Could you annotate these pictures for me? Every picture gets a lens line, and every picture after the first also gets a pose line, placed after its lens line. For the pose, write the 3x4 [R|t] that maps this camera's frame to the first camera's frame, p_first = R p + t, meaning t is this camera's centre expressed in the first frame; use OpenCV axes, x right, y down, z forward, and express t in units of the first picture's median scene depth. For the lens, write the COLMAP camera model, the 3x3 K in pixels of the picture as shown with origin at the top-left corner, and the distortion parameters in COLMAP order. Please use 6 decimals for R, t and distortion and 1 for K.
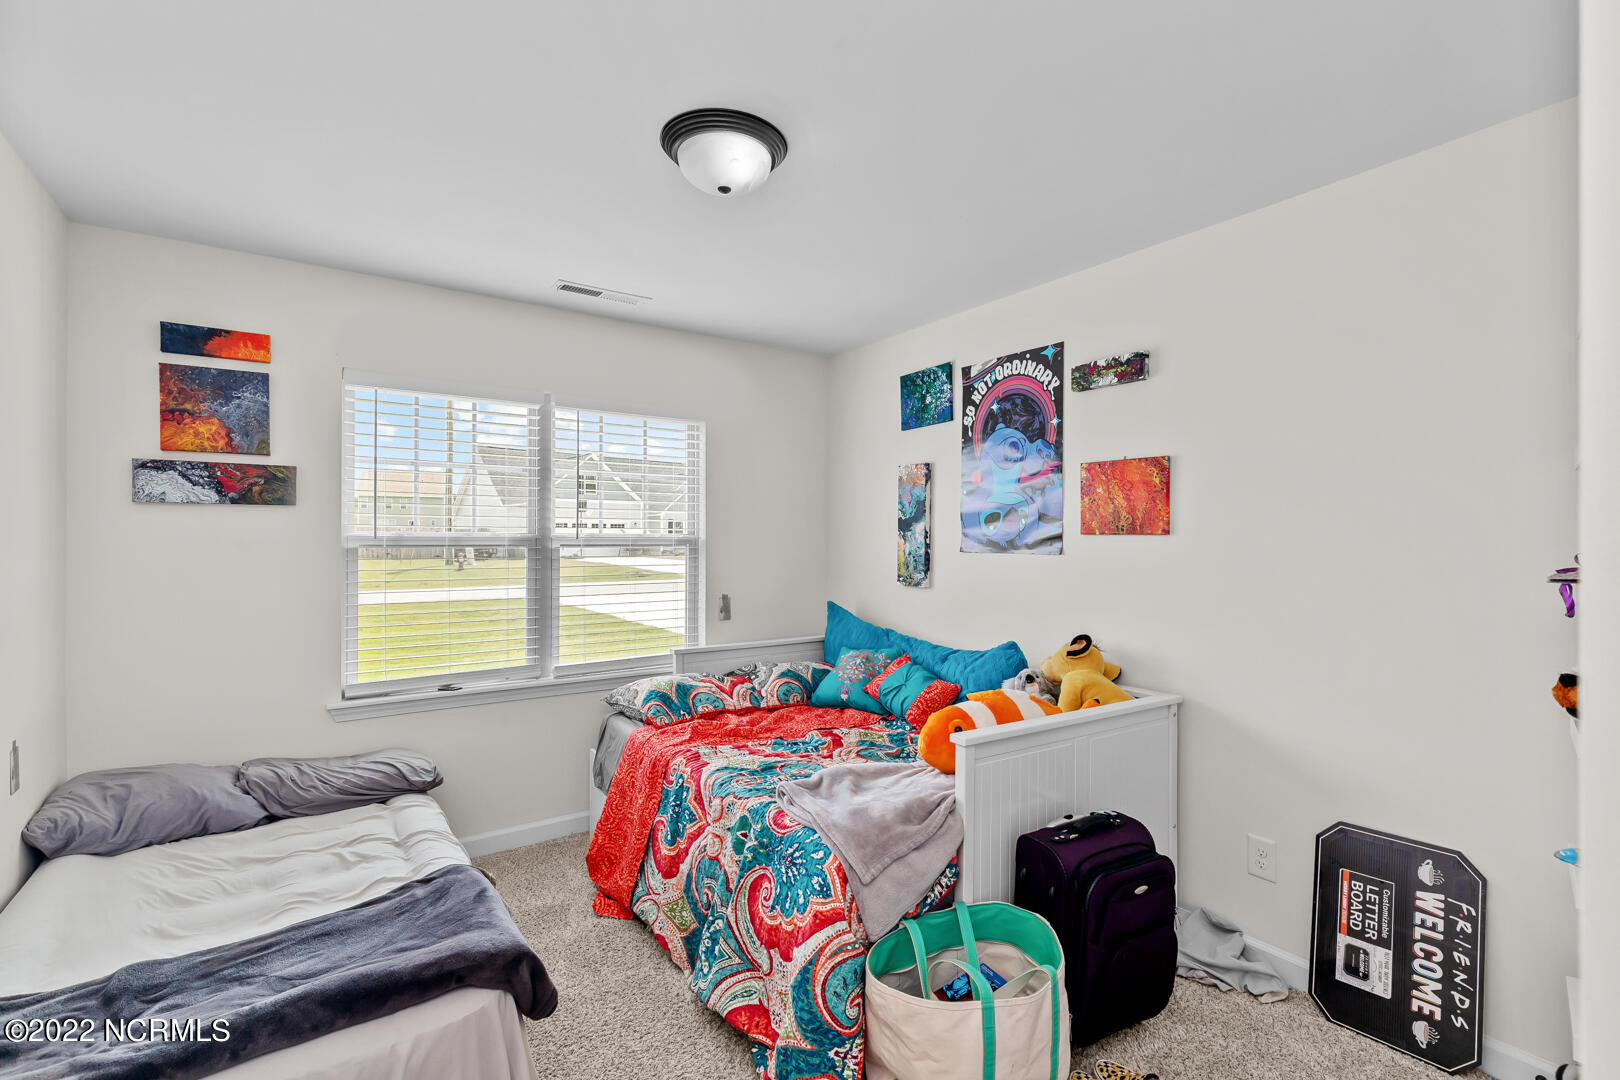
lens RADIAL K [[727.7, 0, 817.7], [0, 727.7, 541.8], [0, 0, 1]] dist [0.002894, -0.000198]
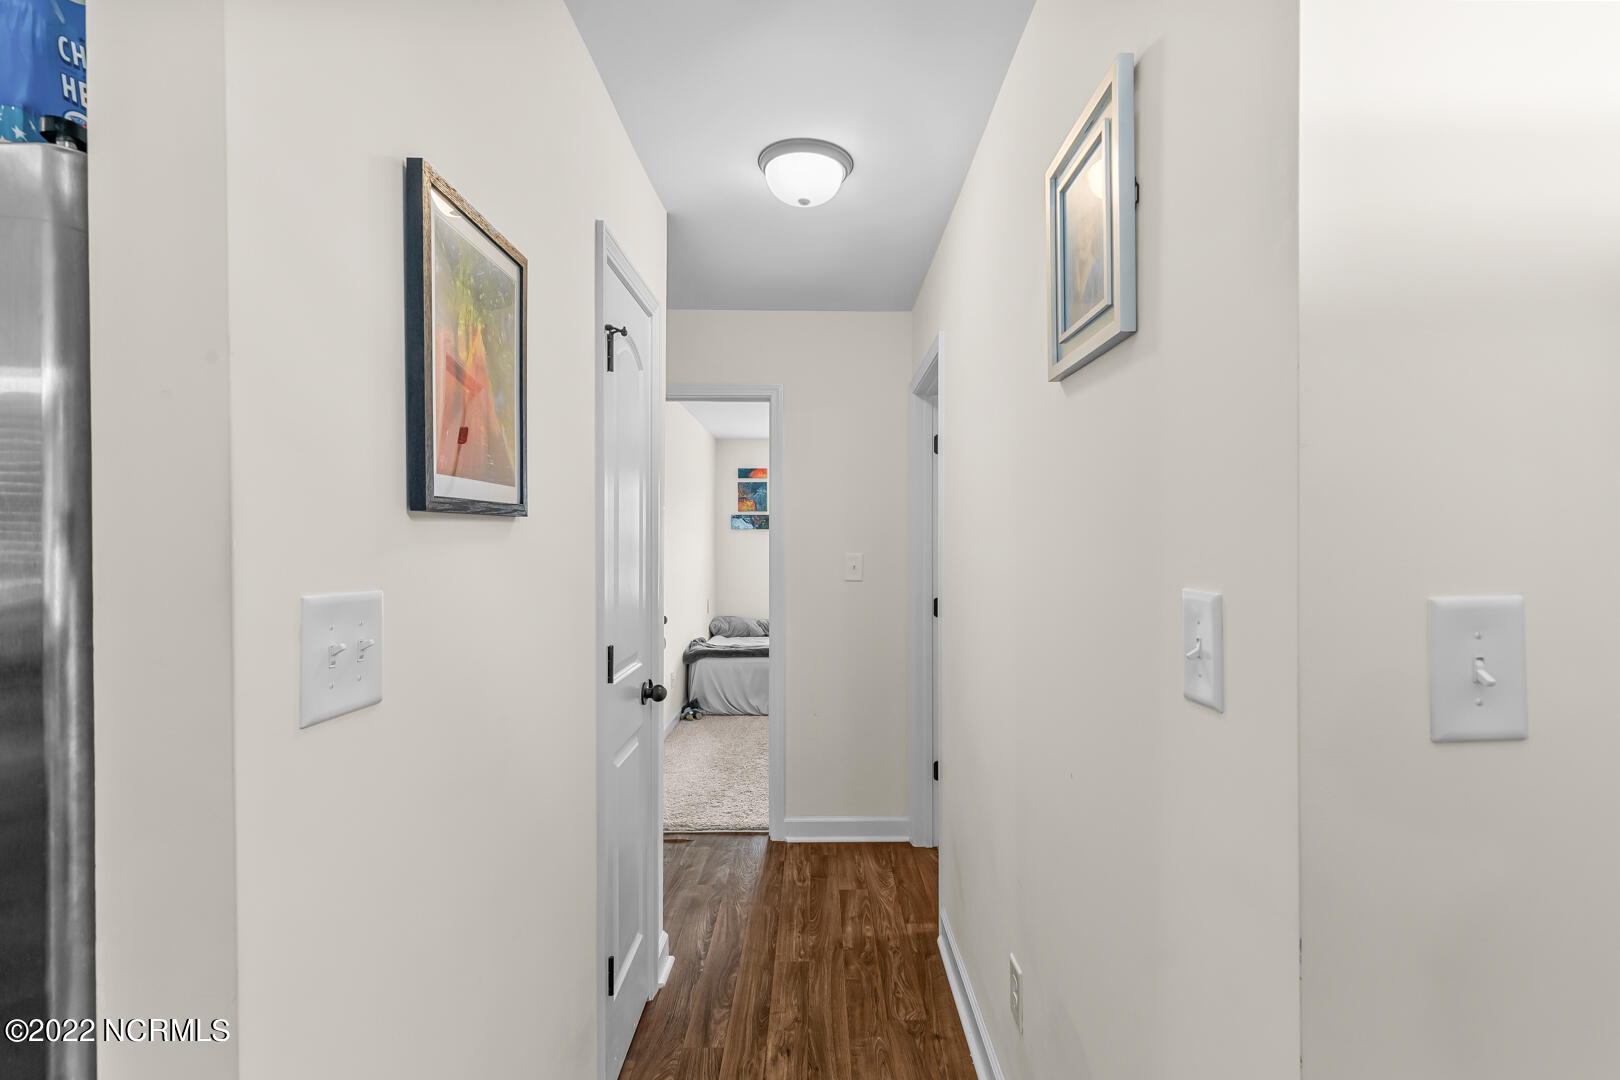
lens RADIAL K [[727.7, 0, 810.1], [0, 727.7, 543.1], [0, 0, 1]] dist [0.002894, -0.000198]
pose [[0.807019, -0.016819, -0.590285, 1.090968], [0.006987, 0.999796, -0.018935, 0.062105], [0.590484, 0.011156, 0.806973, -1.225380]]
